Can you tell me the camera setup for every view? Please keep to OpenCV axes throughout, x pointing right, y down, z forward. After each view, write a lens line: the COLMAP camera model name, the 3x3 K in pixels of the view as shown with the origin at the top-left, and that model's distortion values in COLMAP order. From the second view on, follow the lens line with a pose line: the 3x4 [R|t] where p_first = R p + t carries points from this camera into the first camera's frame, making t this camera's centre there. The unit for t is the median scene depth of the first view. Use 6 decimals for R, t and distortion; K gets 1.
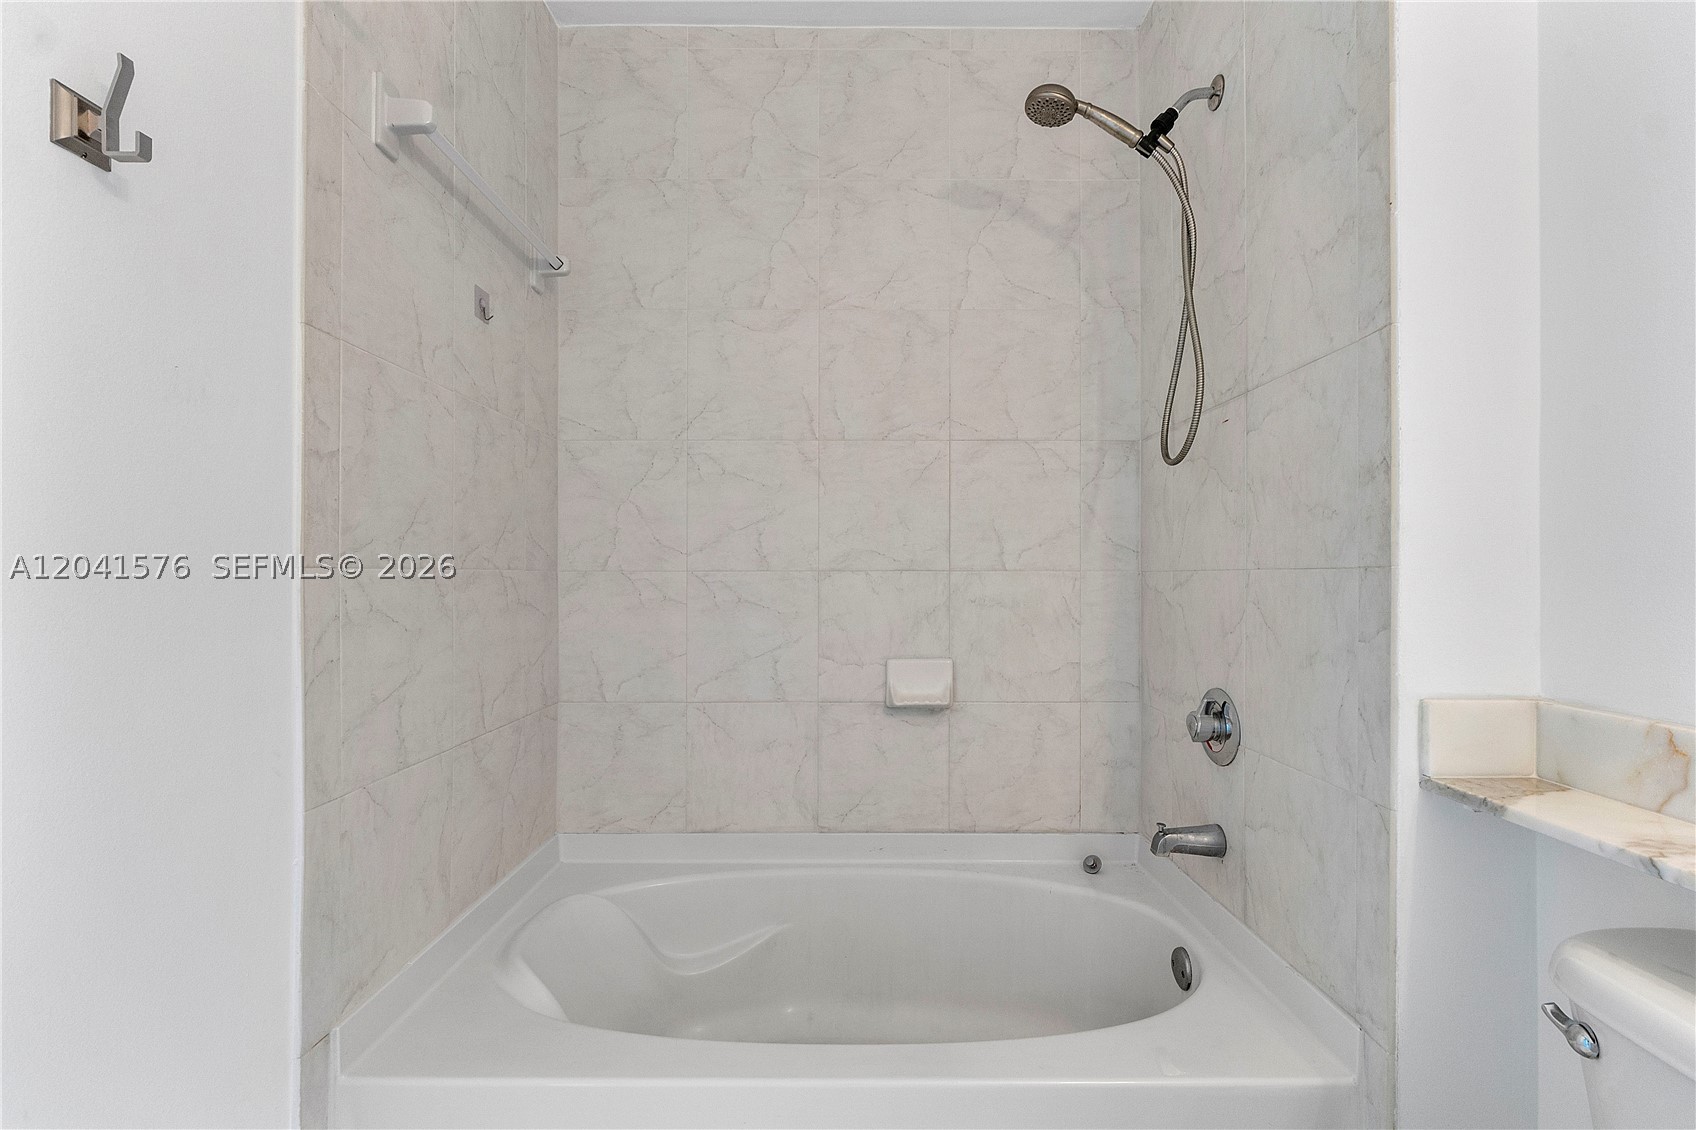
lens RADIAL K [[814.0, 0, 847.2], [0, 814.0, 568.0], [0, 0, 1]] dist [-0.005856, 0.001130]
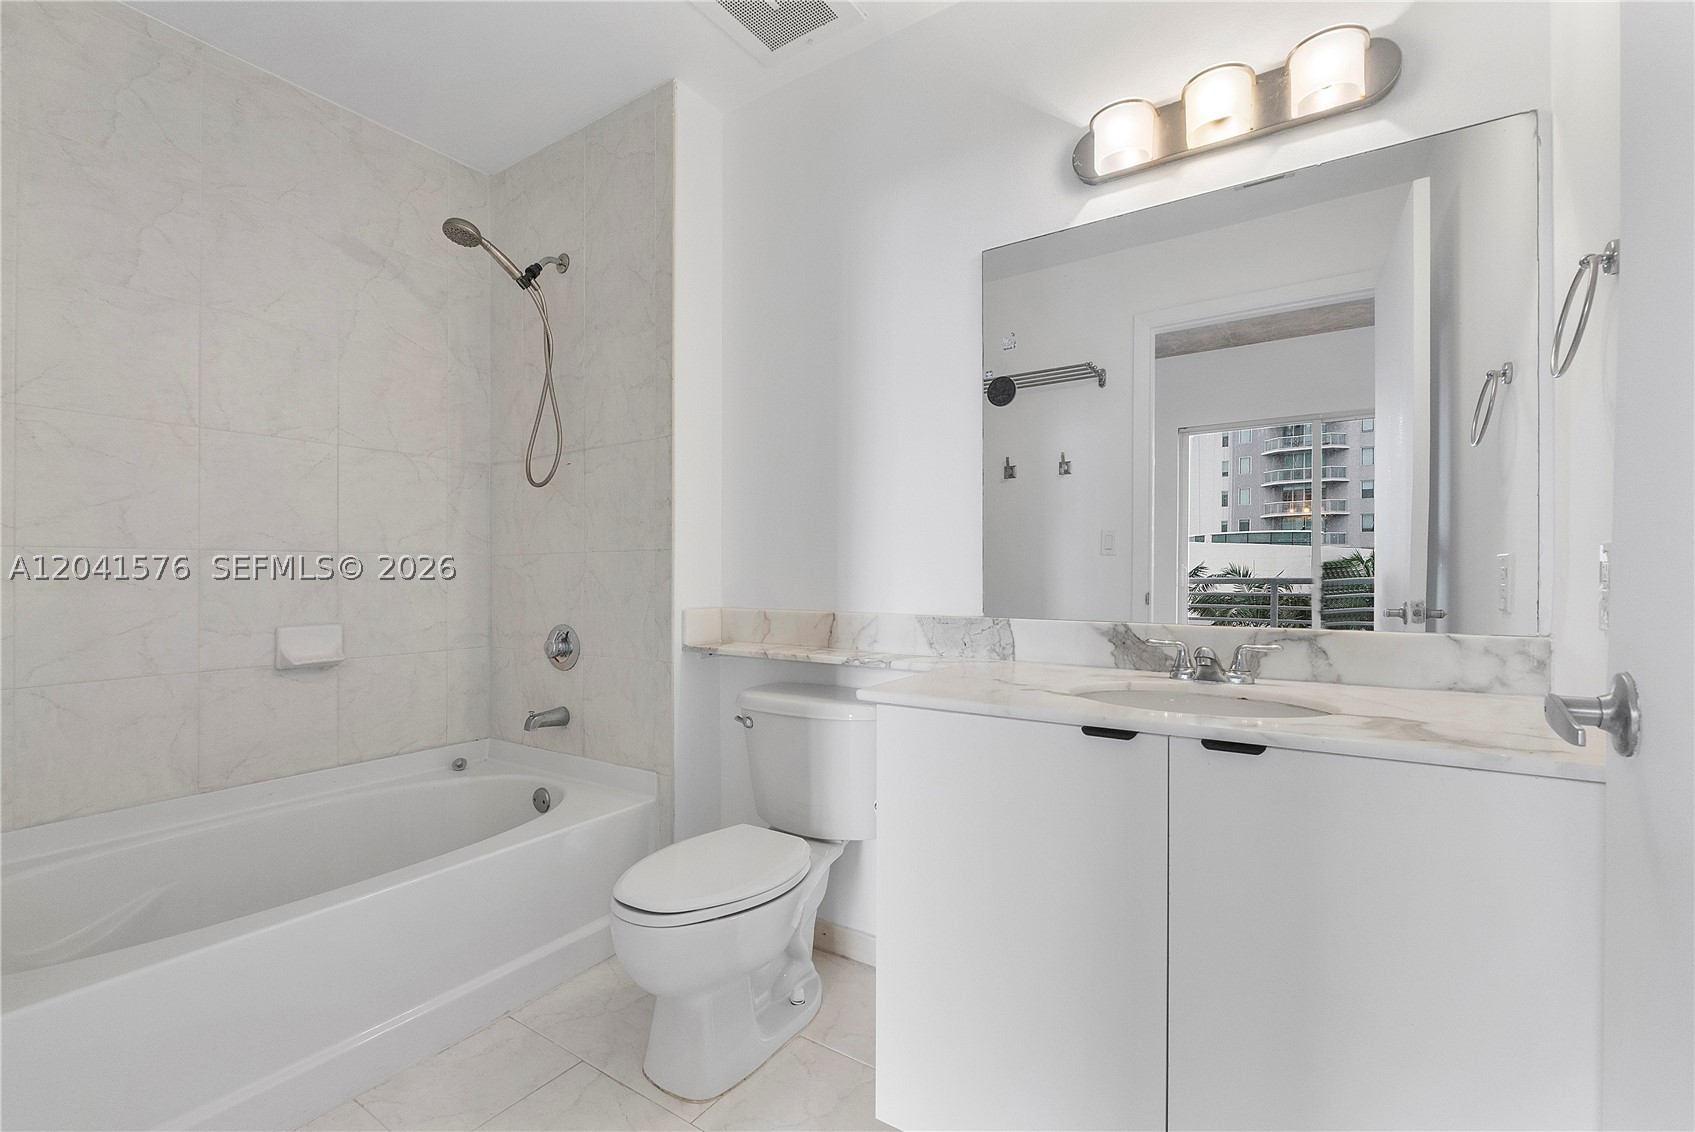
lens RADIAL K [[718.4, 0, 848.2], [0, 718.4, 570.8], [0, 0, 1]] dist [-0.005224, -0.000872]
pose [[0.554749, 0.001069, 0.832017, -0.352151], [-0.003518, 0.999993, 0.001061, 0.028241], [-0.832011, -0.003515, 0.554749, -0.236936]]
